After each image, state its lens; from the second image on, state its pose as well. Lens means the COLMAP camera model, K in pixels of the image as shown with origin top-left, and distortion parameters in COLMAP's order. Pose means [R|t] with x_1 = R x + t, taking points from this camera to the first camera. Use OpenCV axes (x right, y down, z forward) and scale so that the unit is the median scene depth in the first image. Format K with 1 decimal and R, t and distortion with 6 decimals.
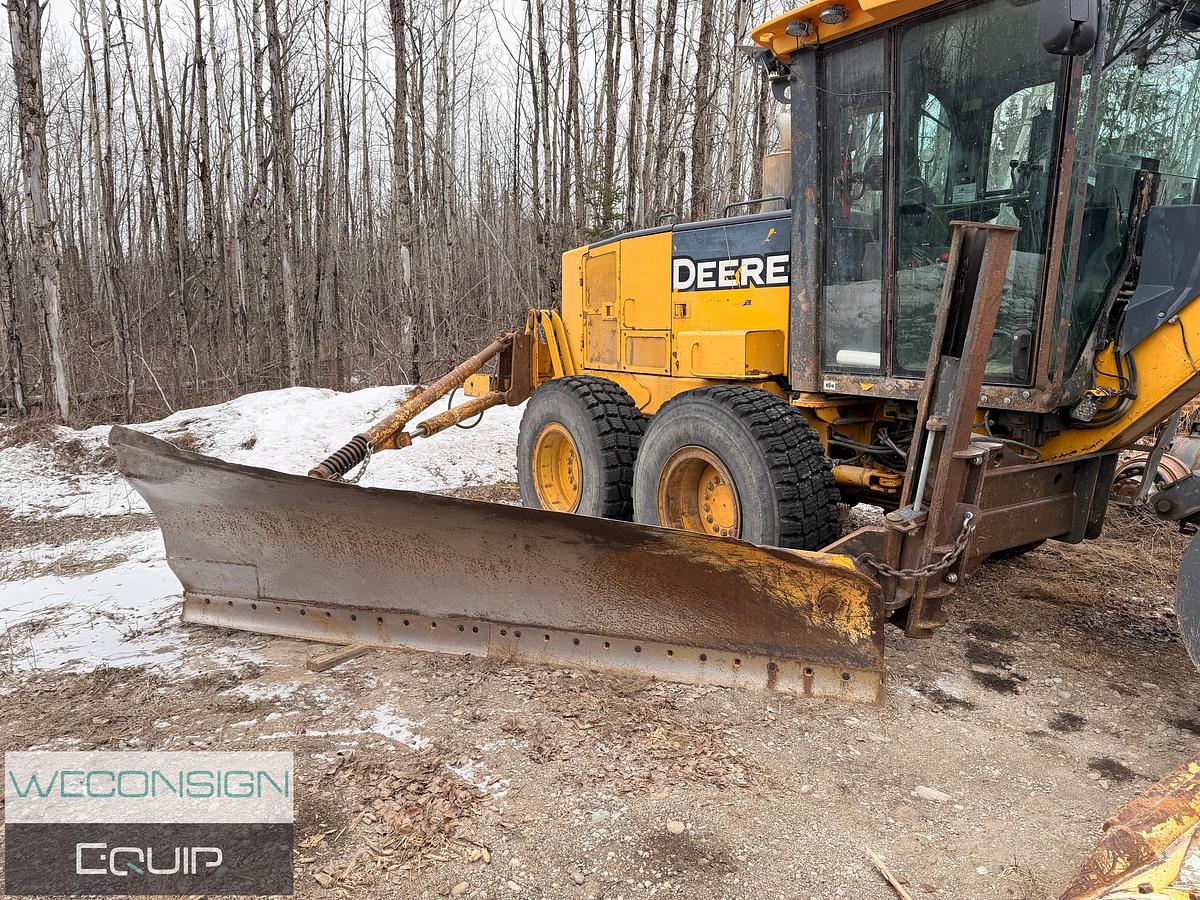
lens RADIAL K [[826.2, 0, 603.3], [0, 826.2, 452.6], [0, 0, 1]] dist [0.159364, -0.236095]
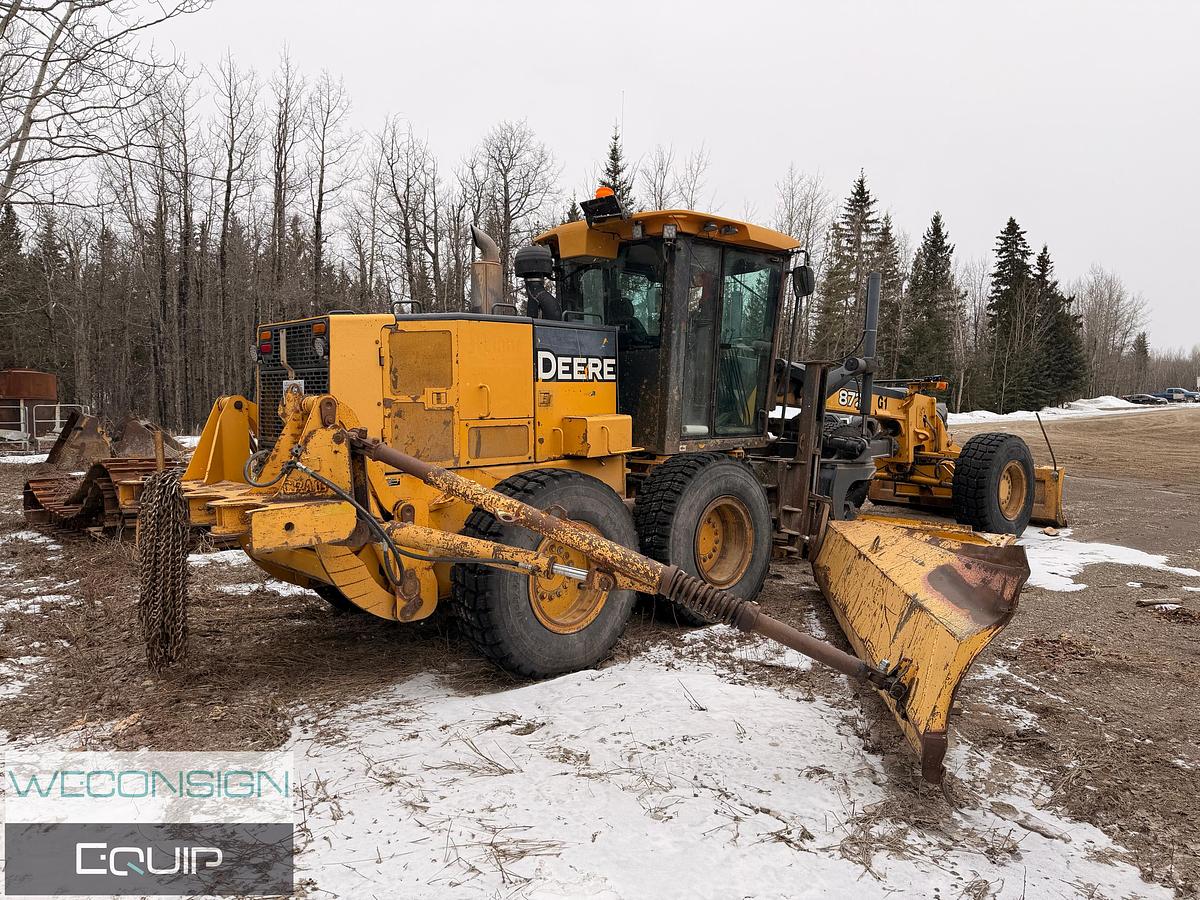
lens RADIAL K [[832.9, 0, 598.6], [0, 832.9, 448.2], [0, 0, 1]] dist [0.078717, -0.094861]
pose [[-0.173642, -0.057776, 0.983113, -1.144259], [0.163293, 0.982770, 0.086597, -0.226797], [-0.971176, 0.175573, -0.161216, 1.328878]]
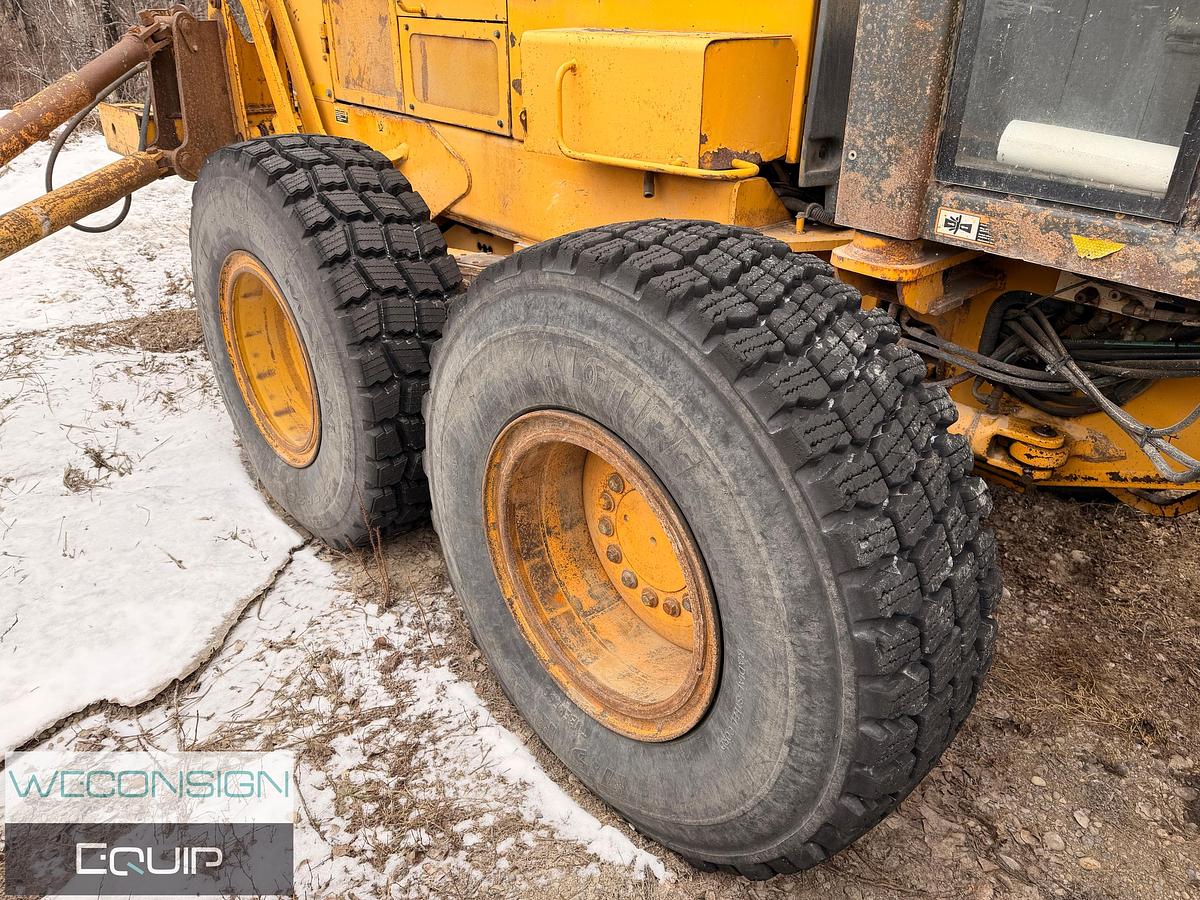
lens RADIAL K [[832.9, 0, 598.6], [0, 832.9, 448.2], [0, 0, 1]] dist [0.078717, -0.094861]
pose [[0.986703, -0.057536, 0.152011, 0.061036], [0.003565, 0.942684, 0.333668, -0.105347], [-0.162496, -0.328690, 0.930354, 0.633320]]
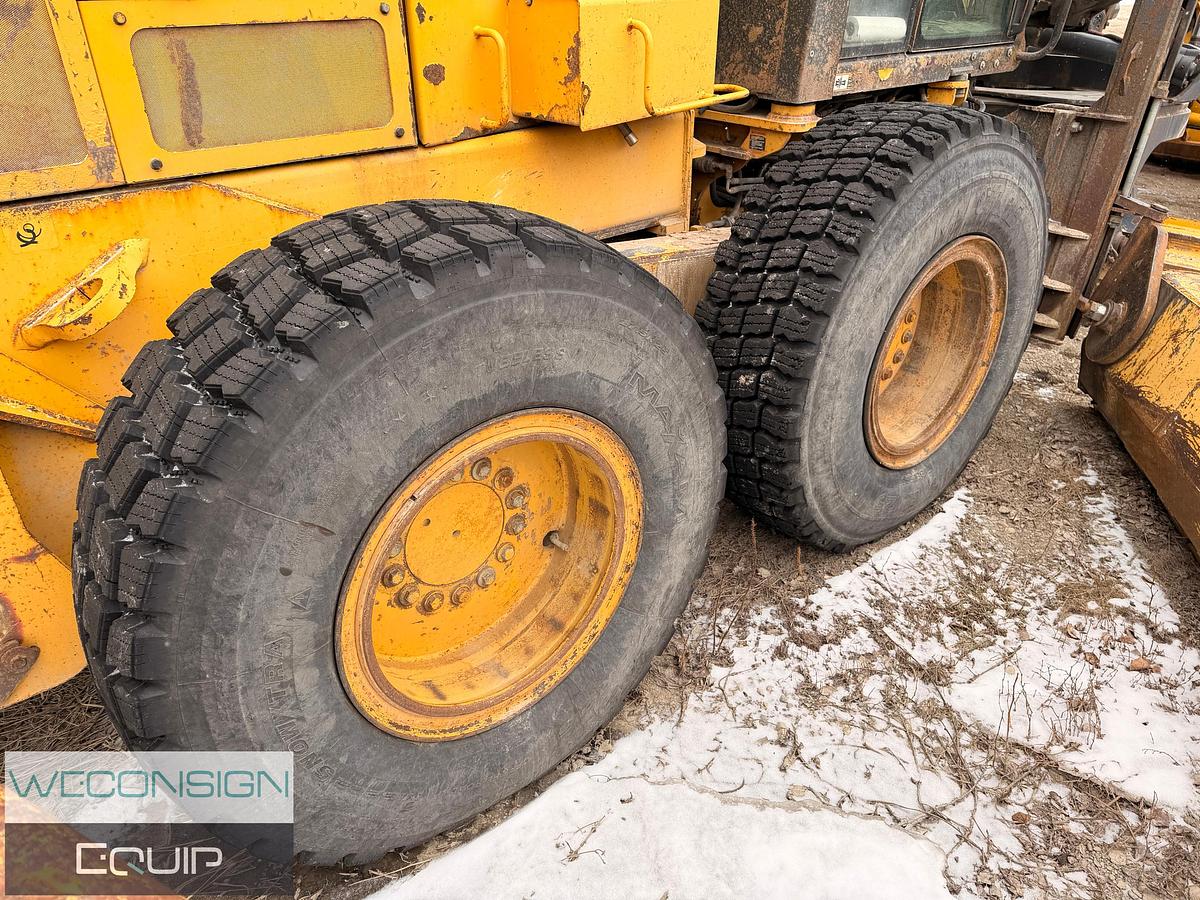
lens RADIAL K [[822.2, 0, 600.8], [0, 822.2, 446.8], [0, 0, 1]] dist [0.055833, -0.061929]
pose [[-0.122022, -0.493560, 0.861109, -0.335117], [0.161902, 0.846074, 0.507884, -0.181172], [-0.979234, 0.201388, -0.023331, 1.176096]]
